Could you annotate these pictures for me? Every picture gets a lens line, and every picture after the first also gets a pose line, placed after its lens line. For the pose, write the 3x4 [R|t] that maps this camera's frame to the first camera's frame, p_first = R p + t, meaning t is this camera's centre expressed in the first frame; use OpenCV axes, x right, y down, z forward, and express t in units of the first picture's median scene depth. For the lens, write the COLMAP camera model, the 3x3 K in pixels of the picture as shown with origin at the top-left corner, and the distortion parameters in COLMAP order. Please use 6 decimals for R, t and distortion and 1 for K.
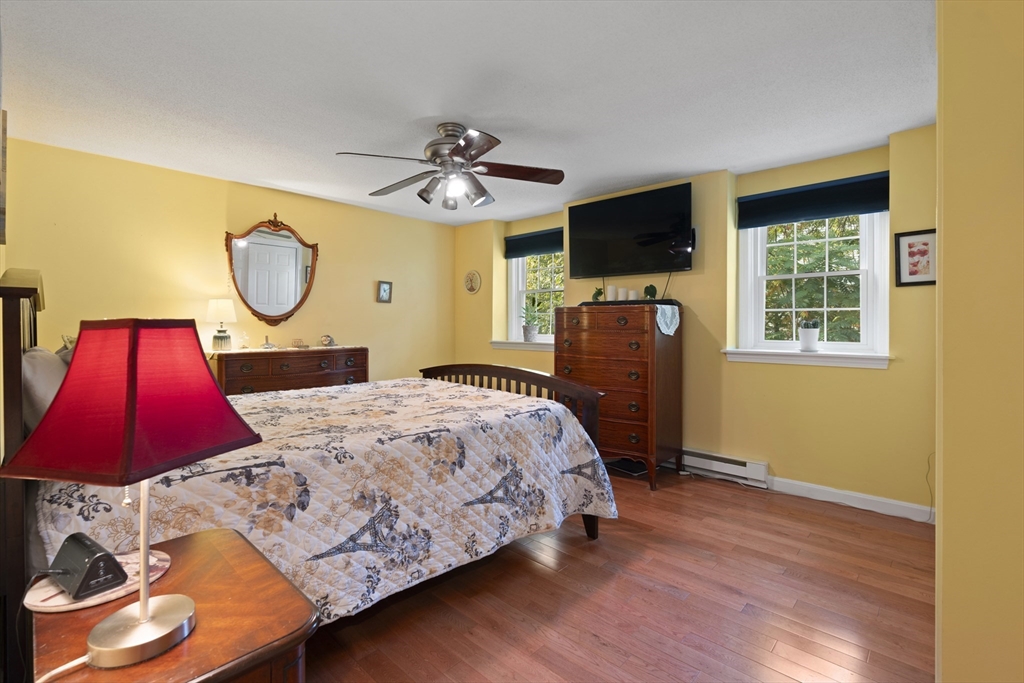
lens RADIAL K [[462.8, 0, 515.4], [0, 462.8, 328.4], [0, 0, 1]] dist [-0.010746, 0.004228]
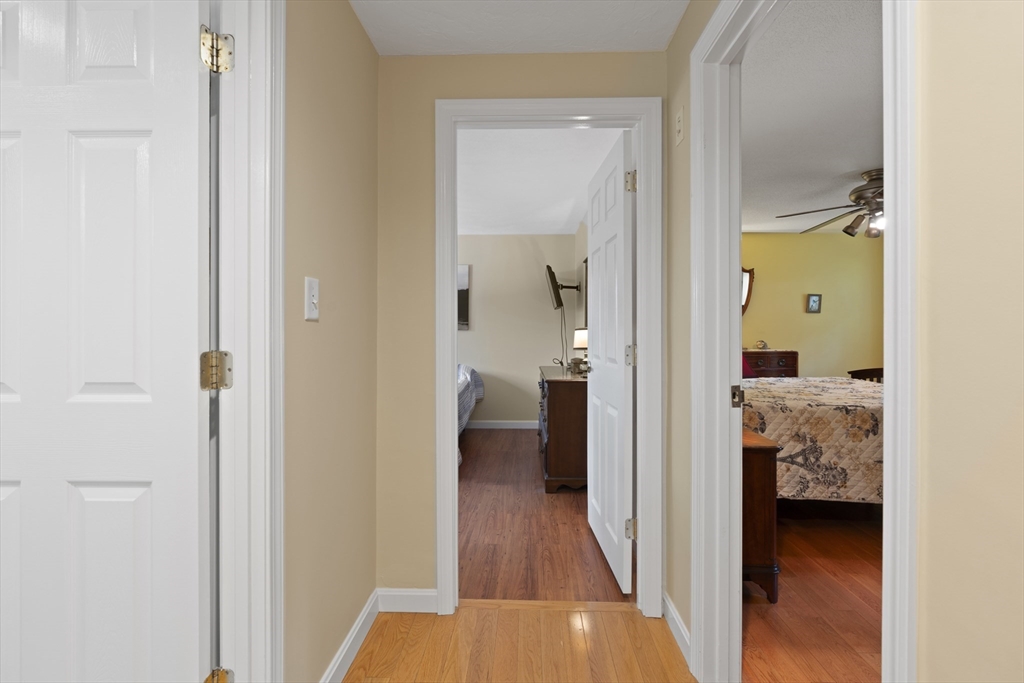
lens RADIAL K [[462.8, 0, 515.4], [0, 462.8, 328.4], [0, 0, 1]] dist [-0.010746, 0.004228]
pose [[0.659153, -0.000886, -0.752008, 0.215961], [-0.009864, 0.999903, -0.009824, 0.002042], [0.751944, 0.013894, 0.659080, -0.750549]]
